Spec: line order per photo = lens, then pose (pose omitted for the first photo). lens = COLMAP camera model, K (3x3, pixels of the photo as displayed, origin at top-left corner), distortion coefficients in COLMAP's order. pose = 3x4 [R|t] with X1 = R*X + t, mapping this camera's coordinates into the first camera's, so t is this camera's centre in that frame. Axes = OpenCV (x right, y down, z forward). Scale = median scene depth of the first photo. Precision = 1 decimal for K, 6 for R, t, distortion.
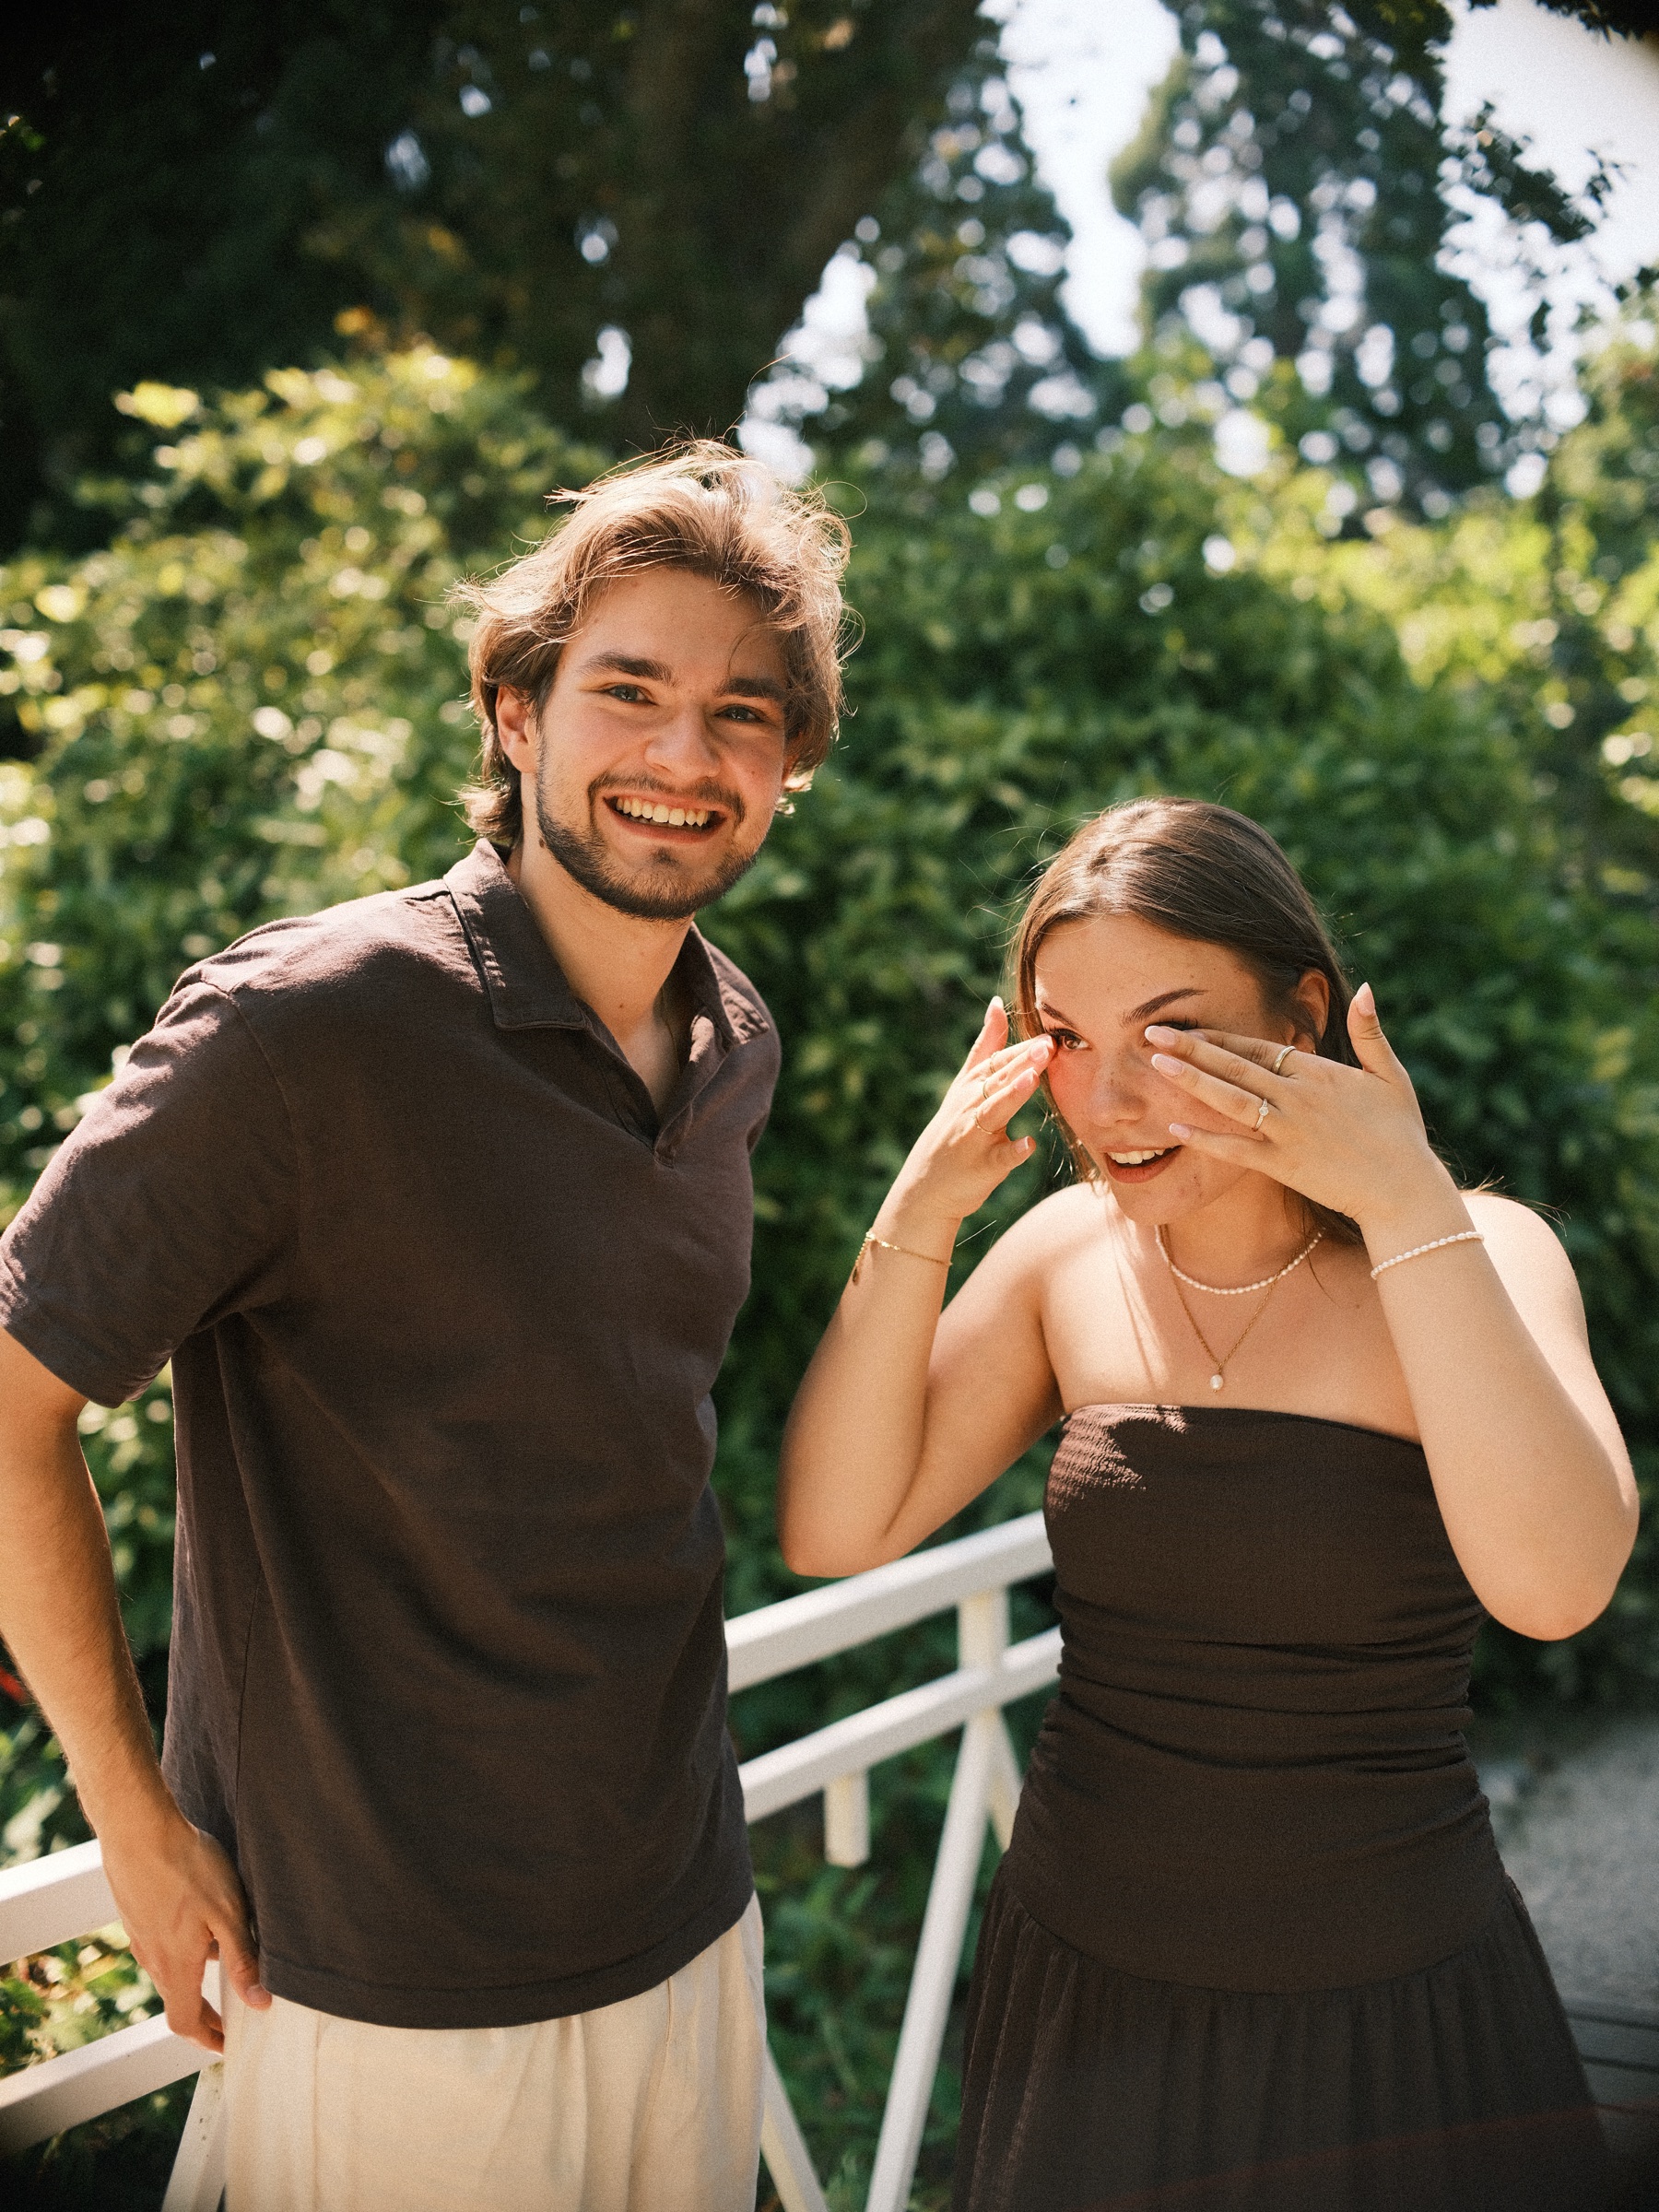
lens RADIAL K [[2599.3, 0, 870.7], [0, 2599.3, 1105.9], [0, 0, 1]] dist [-0.187487, 0.213584]
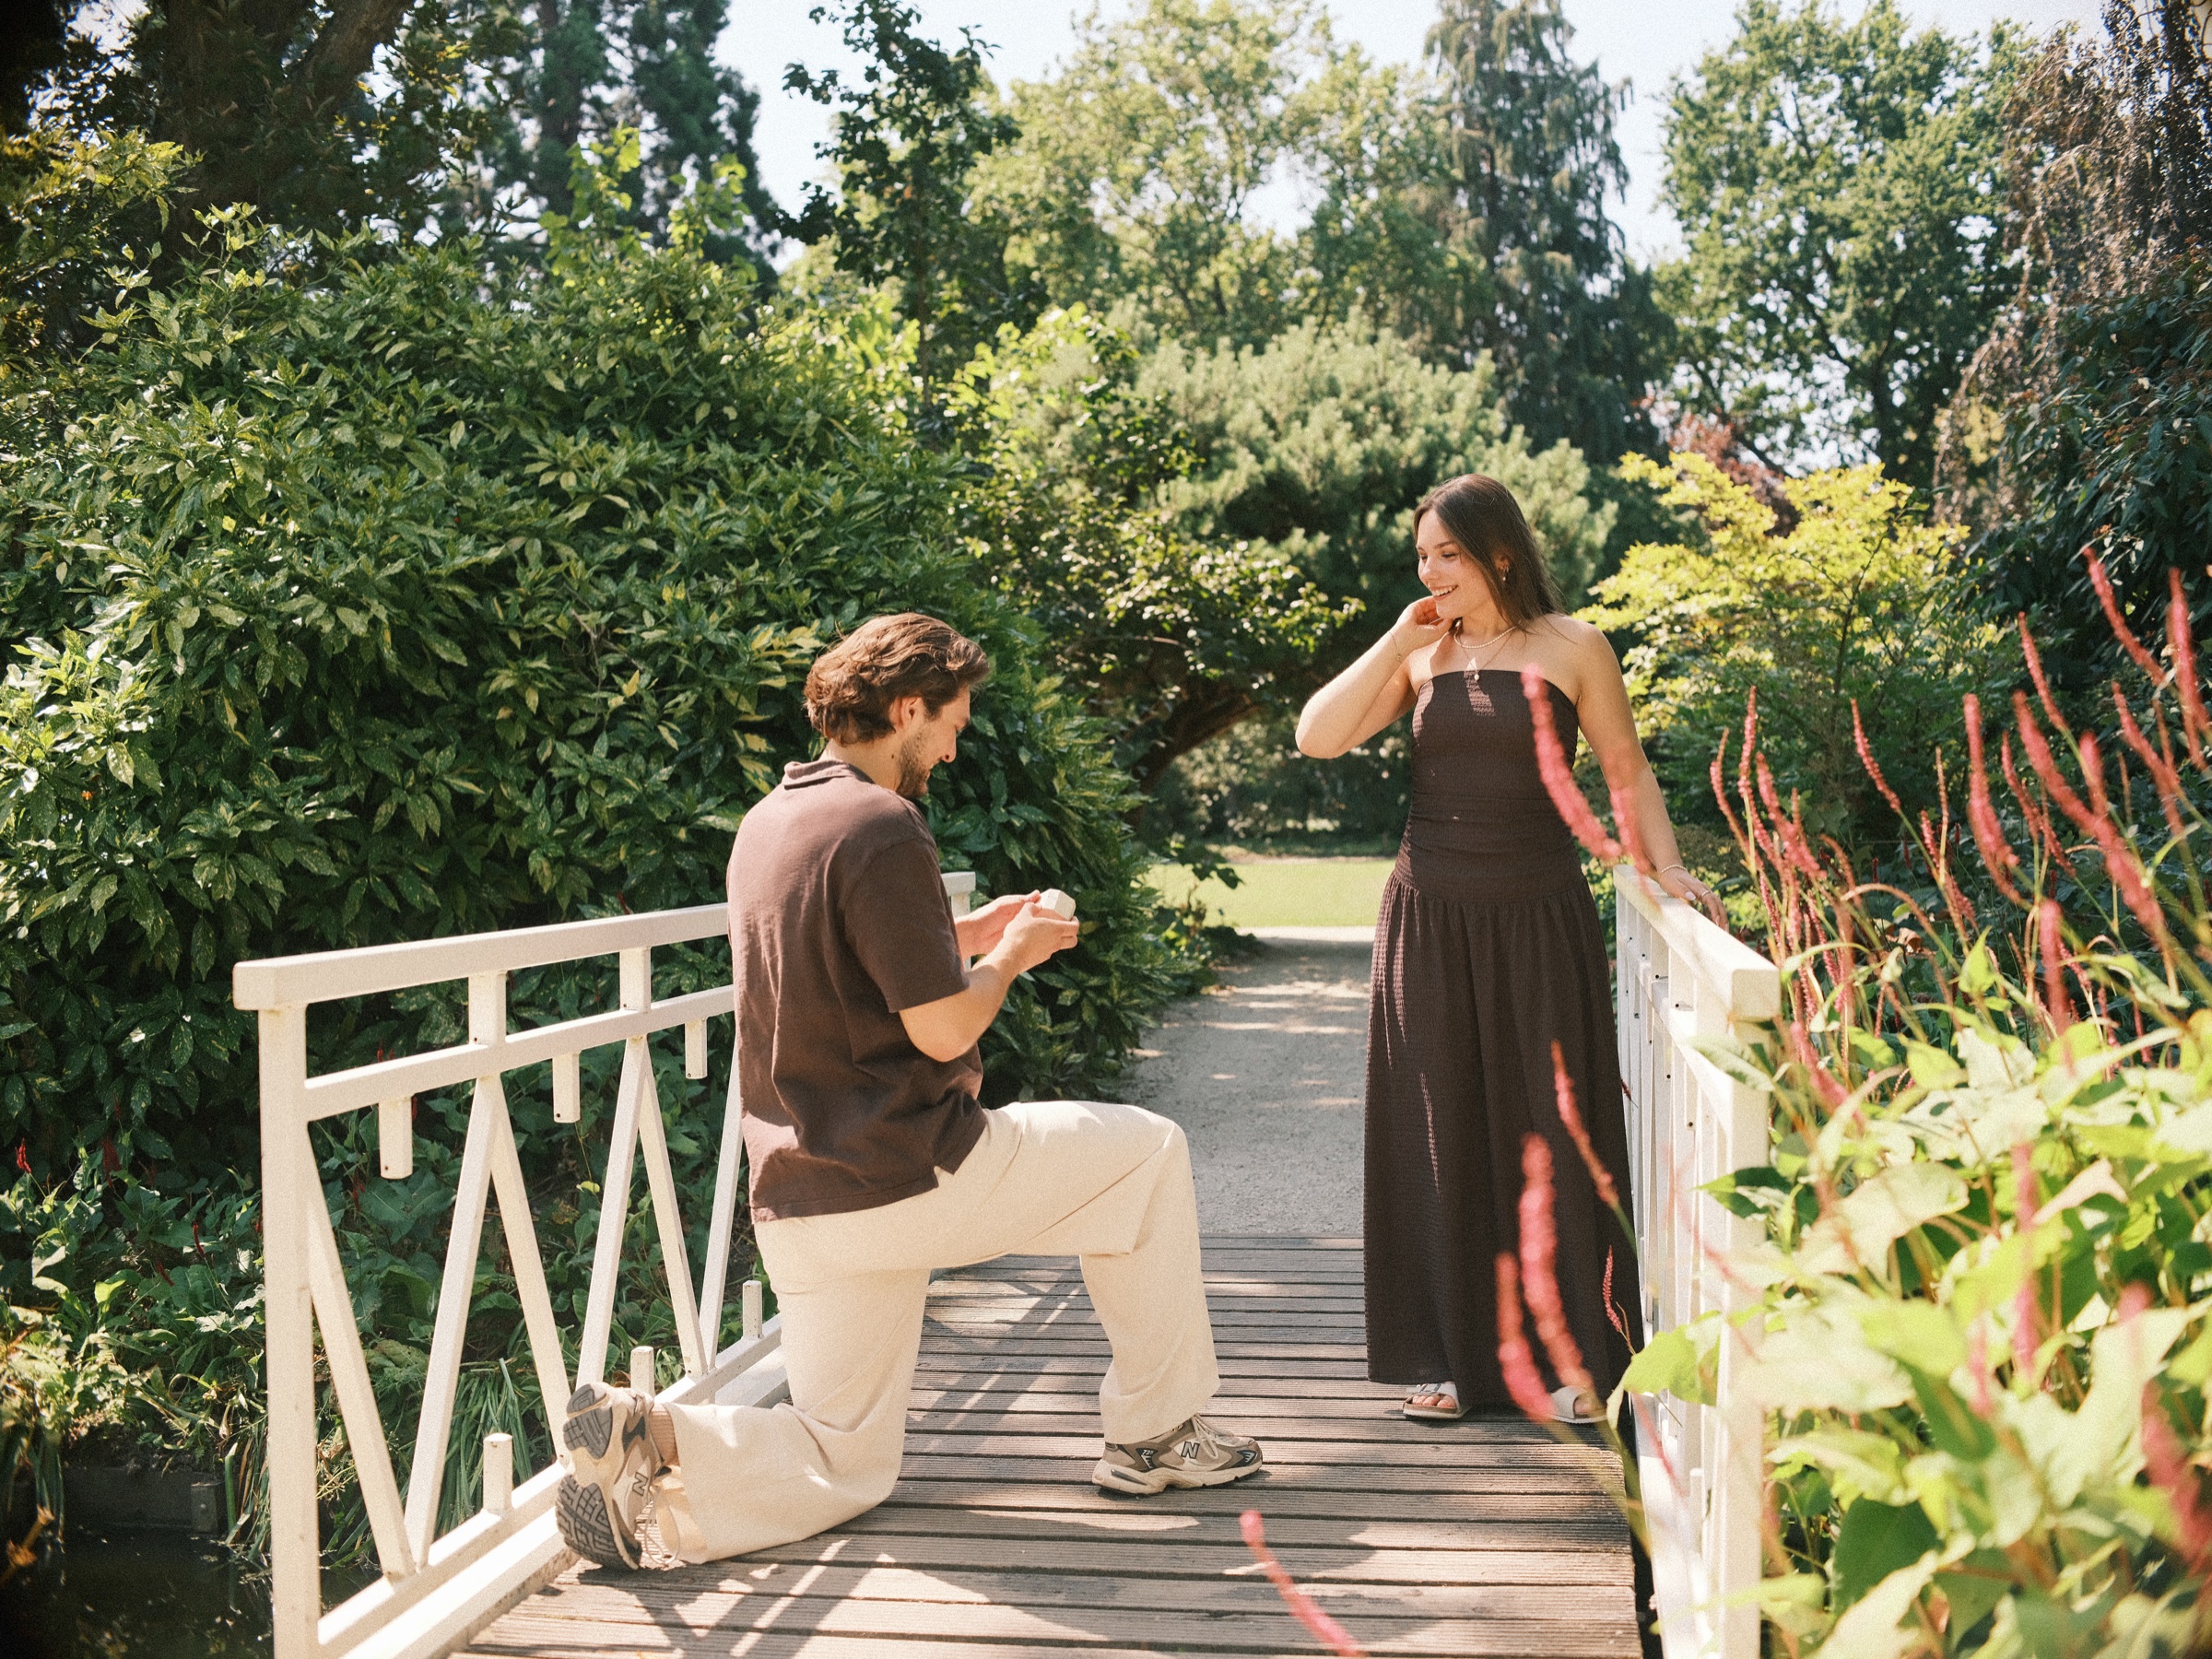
lens RADIAL K [[2606.7, 0, 1162.6], [0, 2606.7, 831.8], [0, 0, 1]] dist [-0.157234, 0.133820]
pose [[0.916617, 0.004835, 0.399737, -0.170080], [0.003156, 0.999808, -0.019330, 0.060944], [-0.399754, 0.018980, 0.916426, -0.269104]]
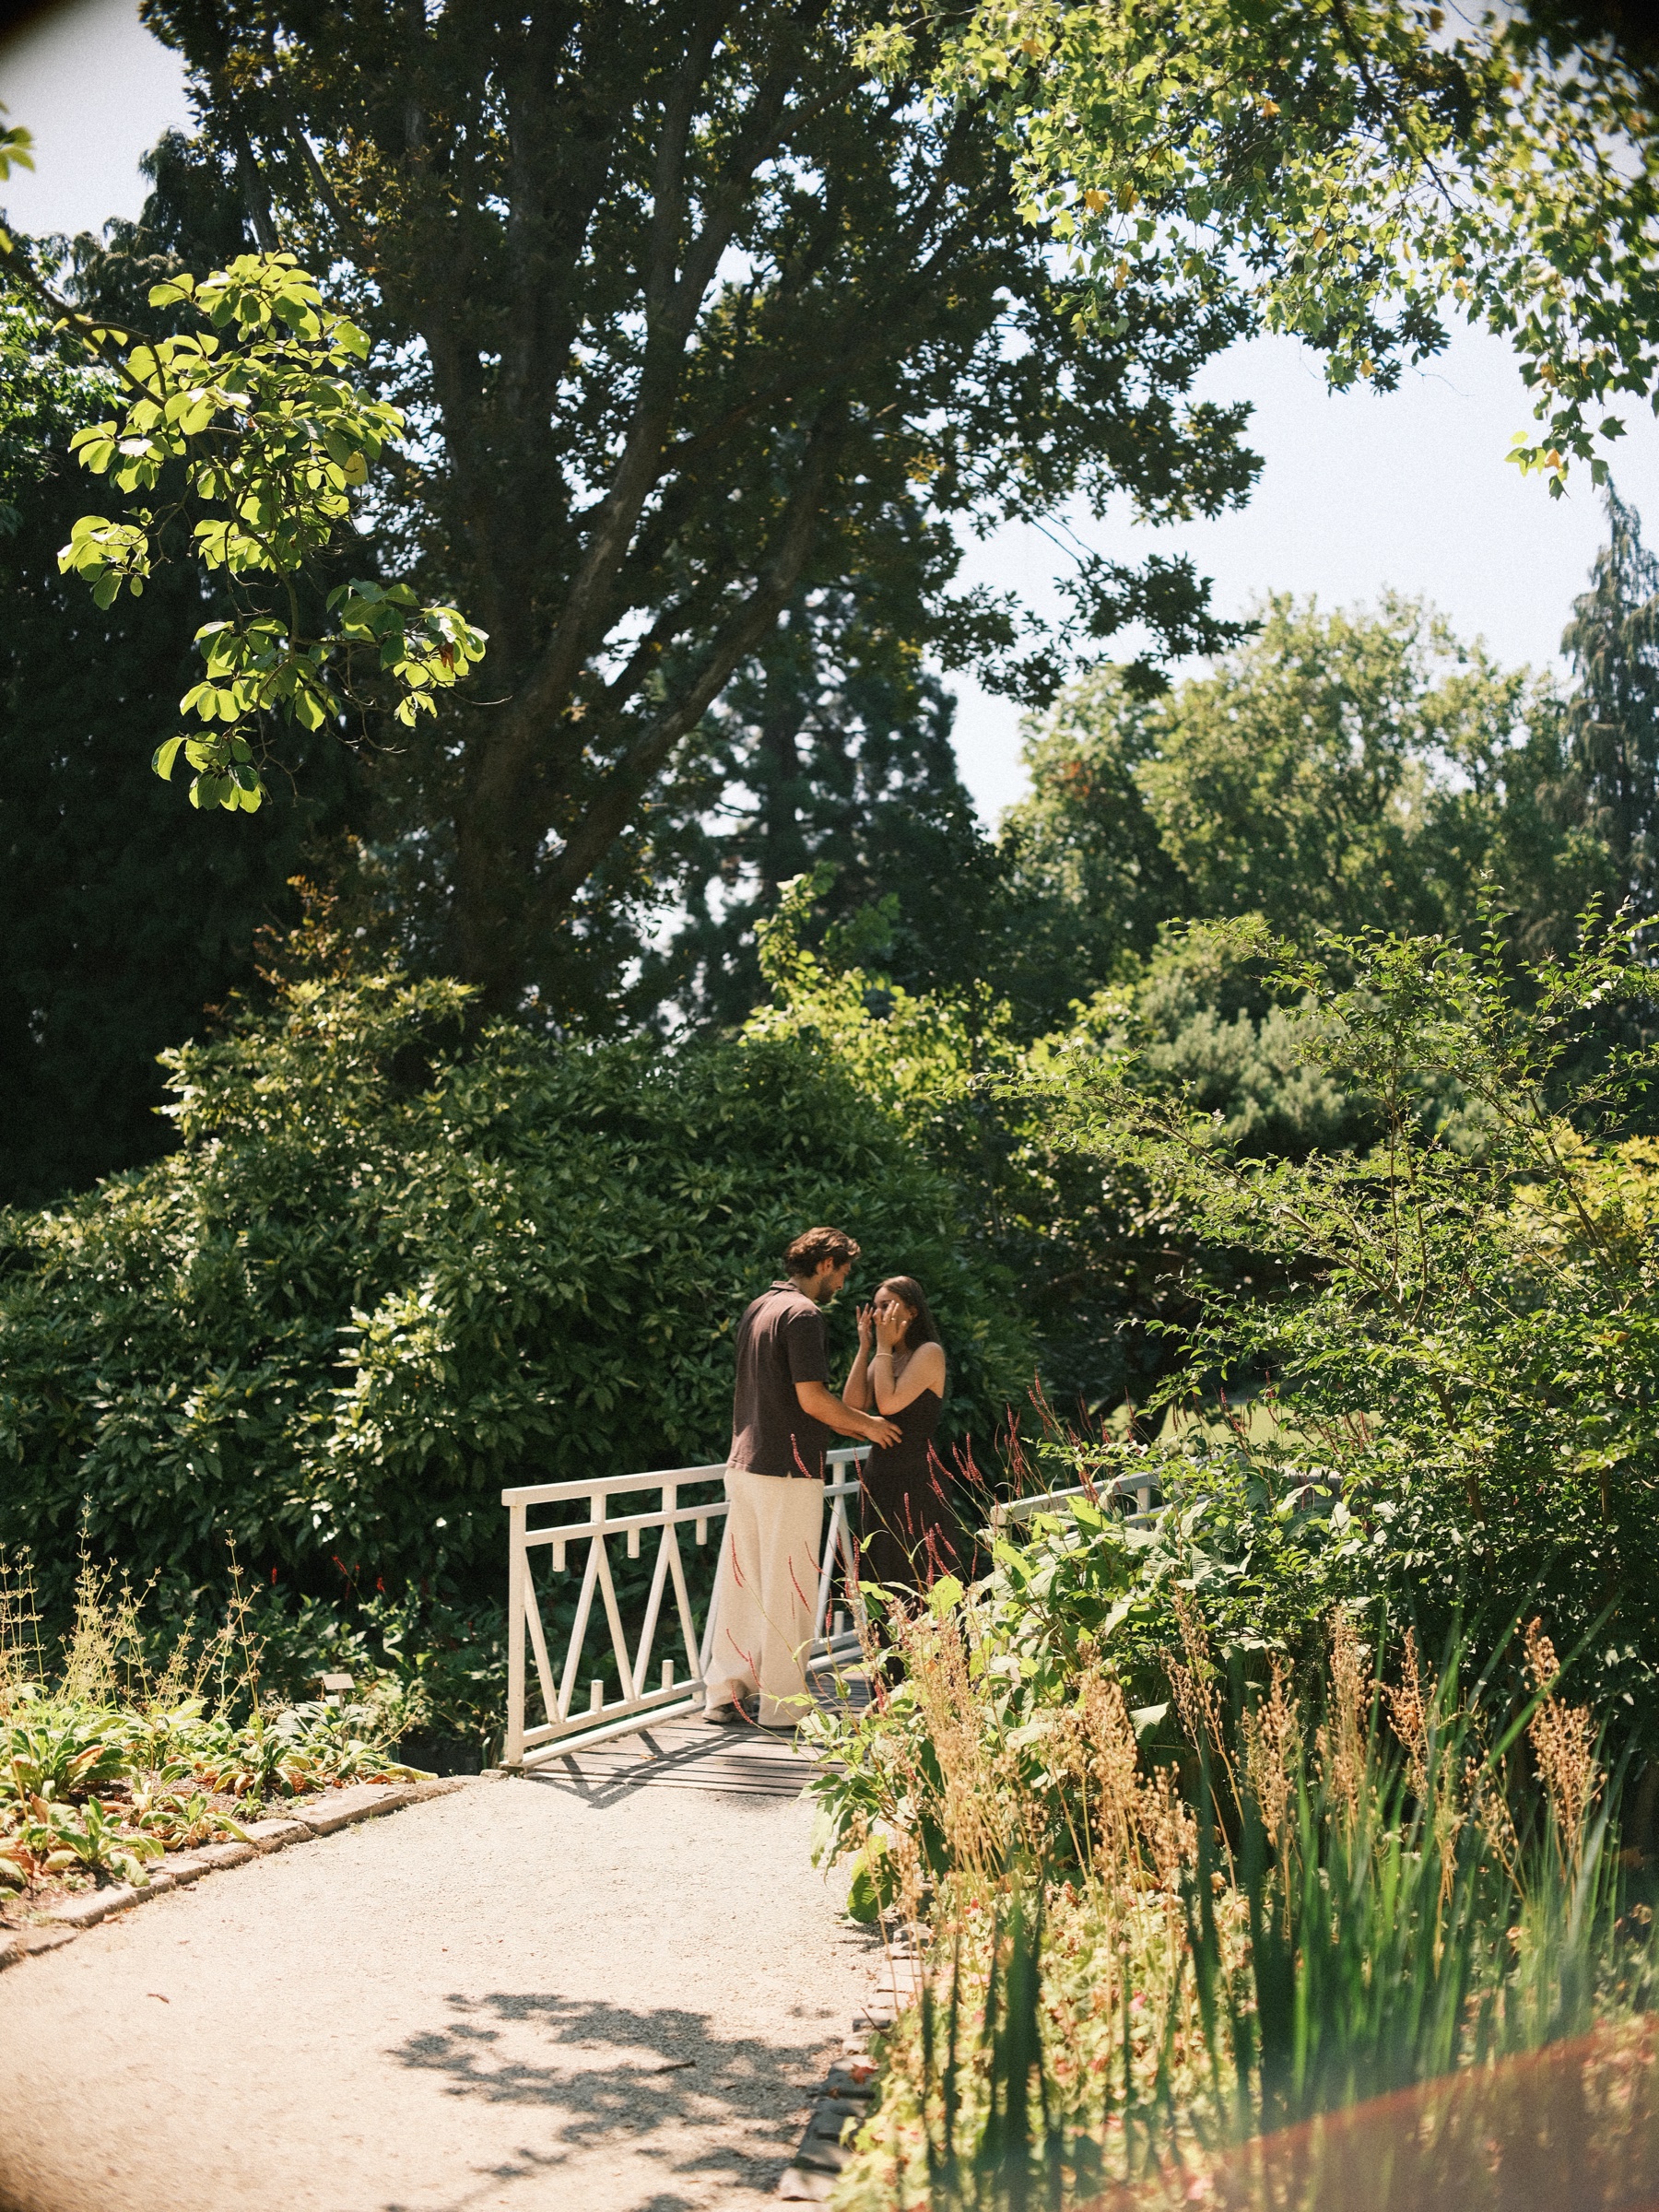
lens RADIAL K [[2599.3, 0, 870.7], [0, 2599.3, 1105.9], [0, 0, 1]] dist [-0.187487, 0.213584]
pose [[0.977628, 0.042600, 0.205984, -0.220459], [-0.019503, 0.993416, -0.112887, 0.033598], [-0.209437, 0.106344, 0.972022, -0.931465]]
